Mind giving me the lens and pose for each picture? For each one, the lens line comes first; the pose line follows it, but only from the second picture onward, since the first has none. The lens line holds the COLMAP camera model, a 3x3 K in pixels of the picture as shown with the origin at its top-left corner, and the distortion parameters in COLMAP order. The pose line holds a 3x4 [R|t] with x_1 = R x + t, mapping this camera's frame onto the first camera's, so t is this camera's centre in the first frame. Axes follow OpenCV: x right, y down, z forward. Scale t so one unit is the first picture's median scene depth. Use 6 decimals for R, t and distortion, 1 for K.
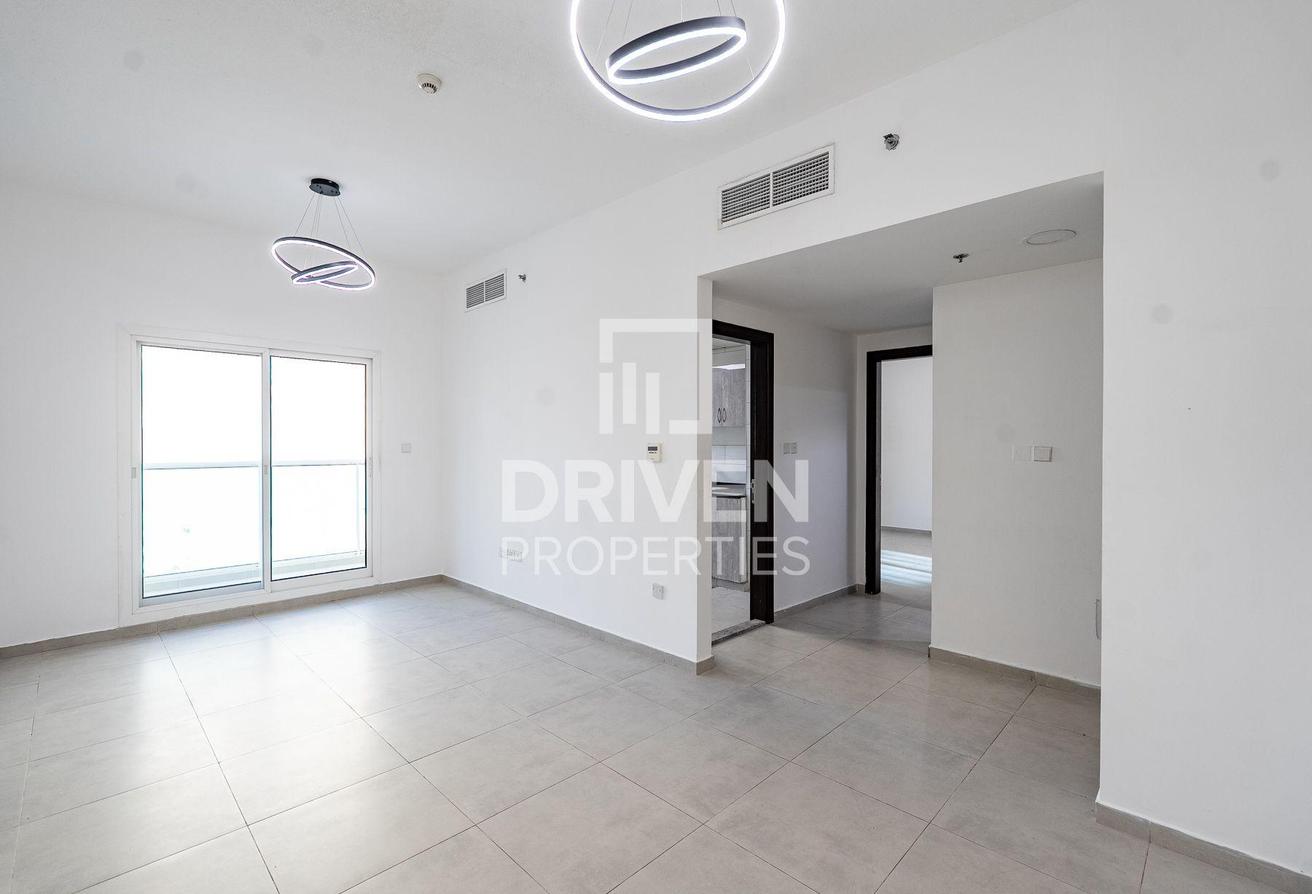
lens RADIAL K [[587.4, 0, 659.2], [0, 587.4, 444.4], [0, 0, 1]] dist [-0.001484, 0.000370]
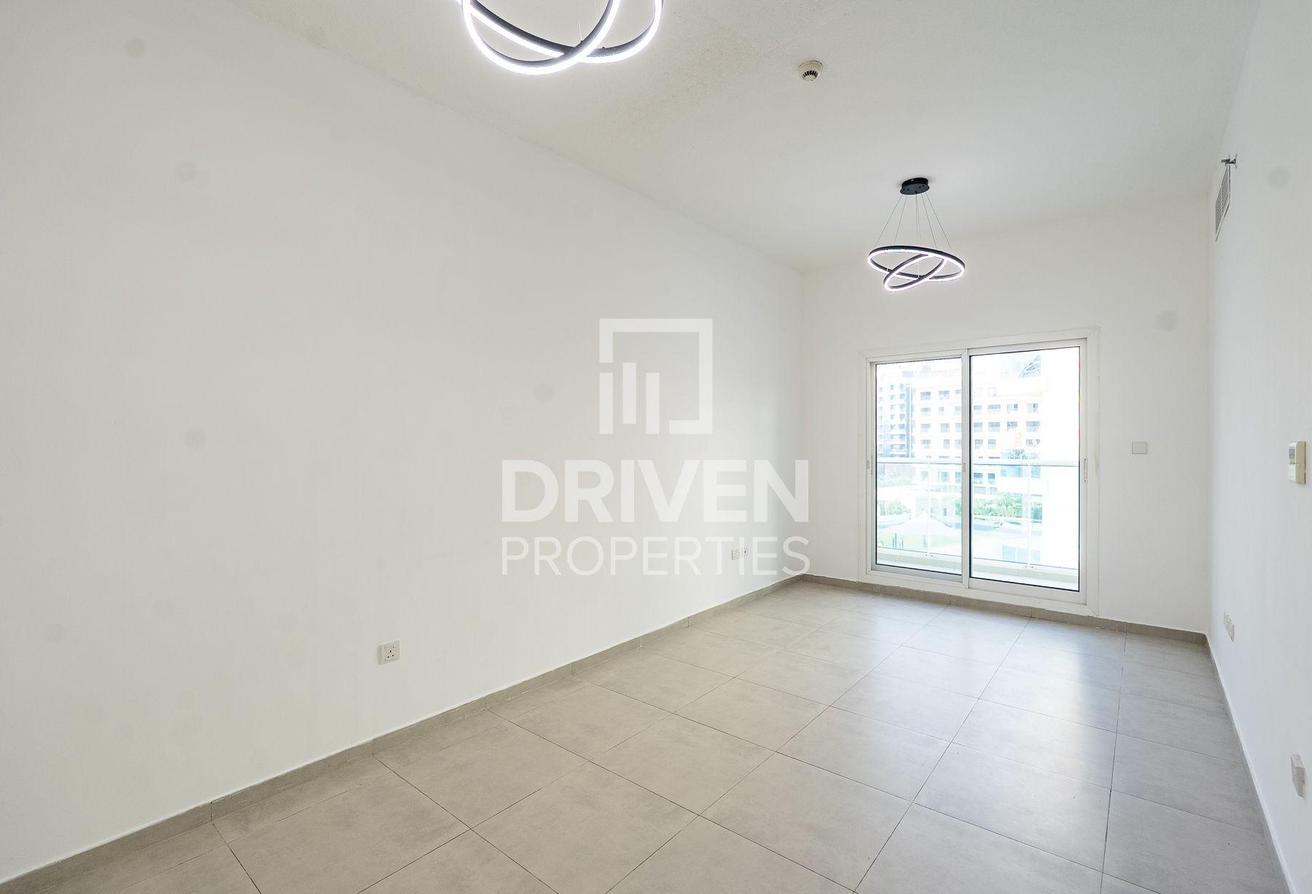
lens RADIAL K [[587.4, 0, 659.2], [0, 587.4, 444.4], [0, 0, 1]] dist [-0.001484, 0.000370]
pose [[0.084919, 0.002395, -0.996385, 0.314757], [-0.002960, 0.999993, 0.002151, 0.002239], [0.996383, 0.002766, 0.084925, 0.385480]]
